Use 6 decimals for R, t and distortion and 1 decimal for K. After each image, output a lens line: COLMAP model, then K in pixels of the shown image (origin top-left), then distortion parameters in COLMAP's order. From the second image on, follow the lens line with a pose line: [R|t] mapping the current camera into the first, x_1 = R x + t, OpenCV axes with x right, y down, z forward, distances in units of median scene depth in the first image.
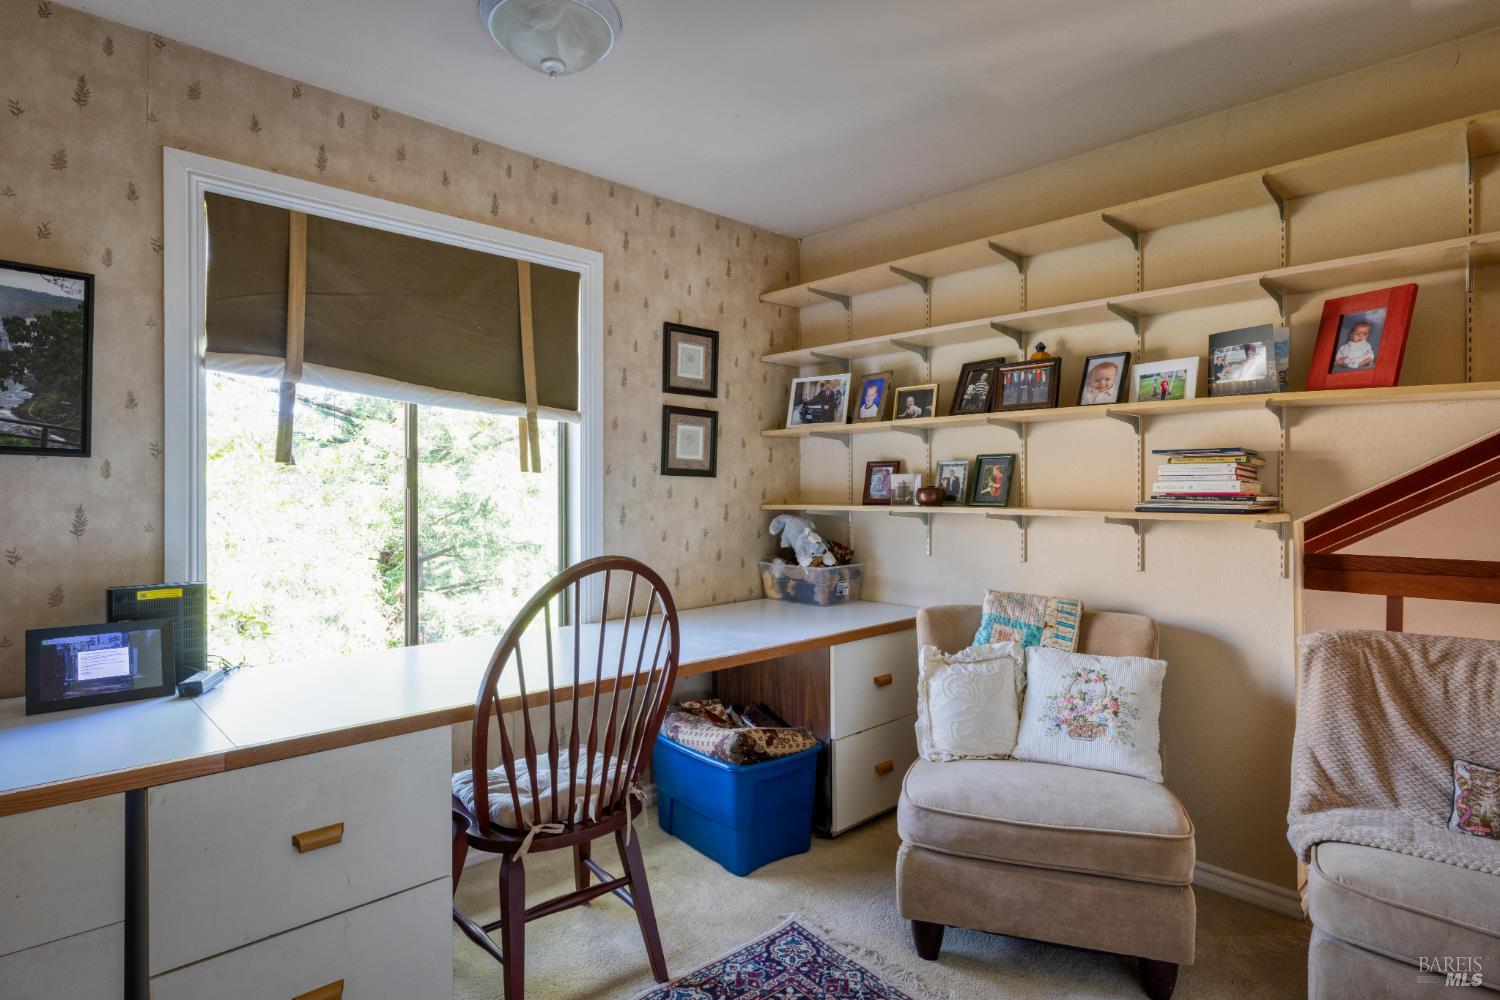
lens RADIAL K [[814.3, 0, 749.2], [0, 814.3, 496.7], [0, 0, 1]] dist [-0.000805, -0.000307]
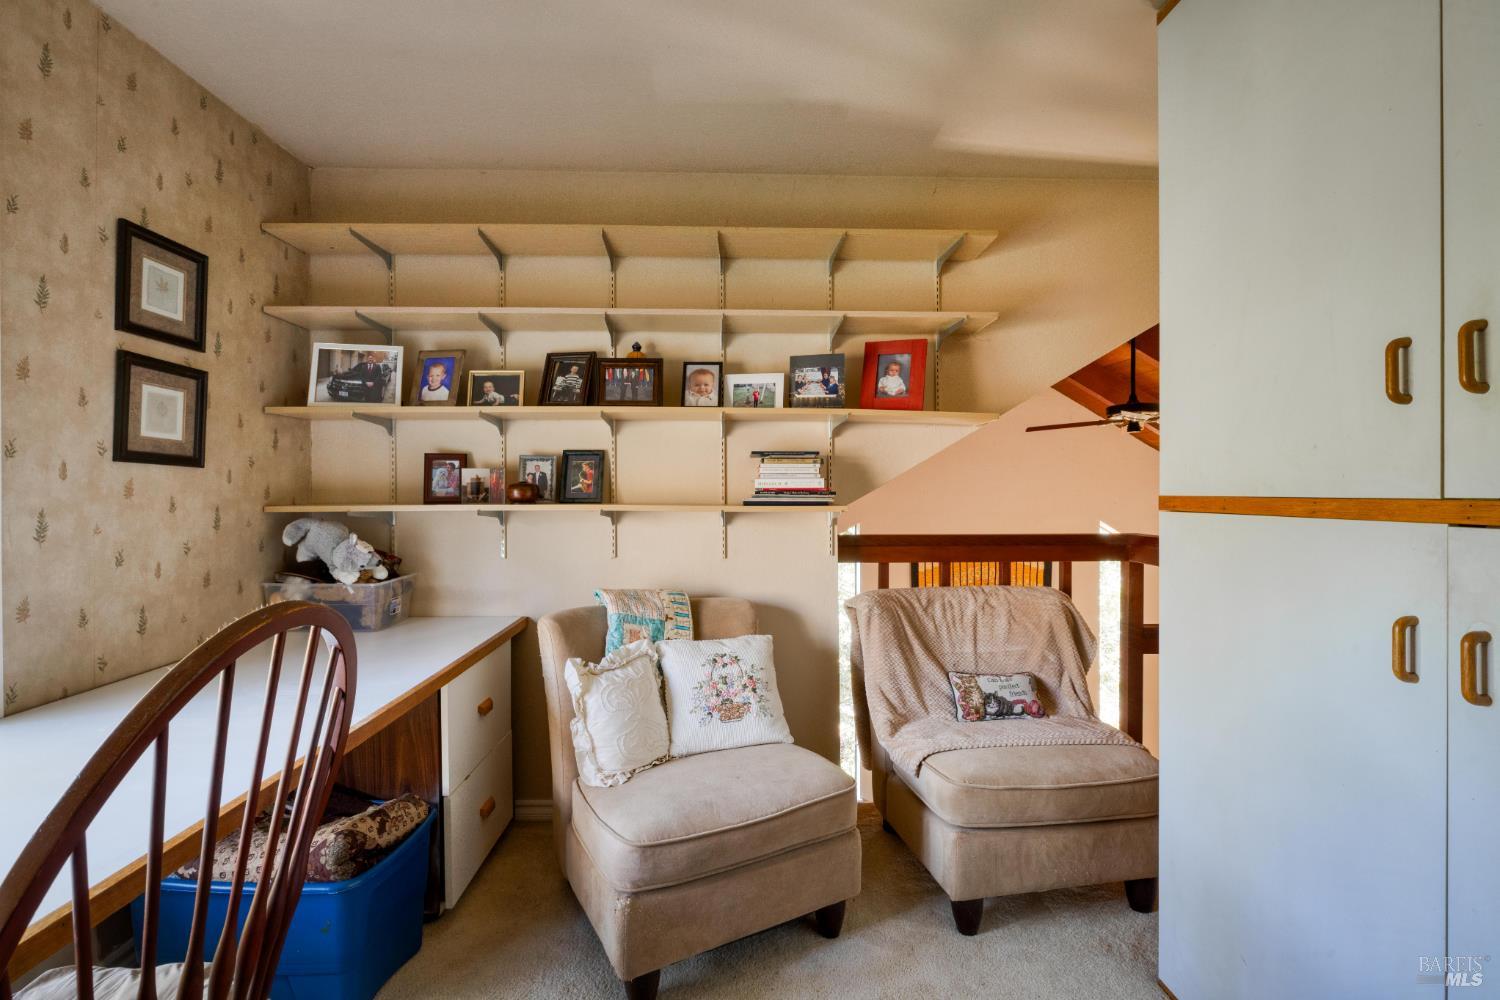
lens RADIAL K [[692.7, 0, 746.5], [0, 692.7, 495.4], [0, 0, 1]] dist [-0.013522, 0.002098]
pose [[0.660167, -0.006314, 0.751092, -0.212697], [0.006898, 0.999973, 0.002343, 0.002203], [-0.751087, 0.003634, 0.660193, 0.331743]]
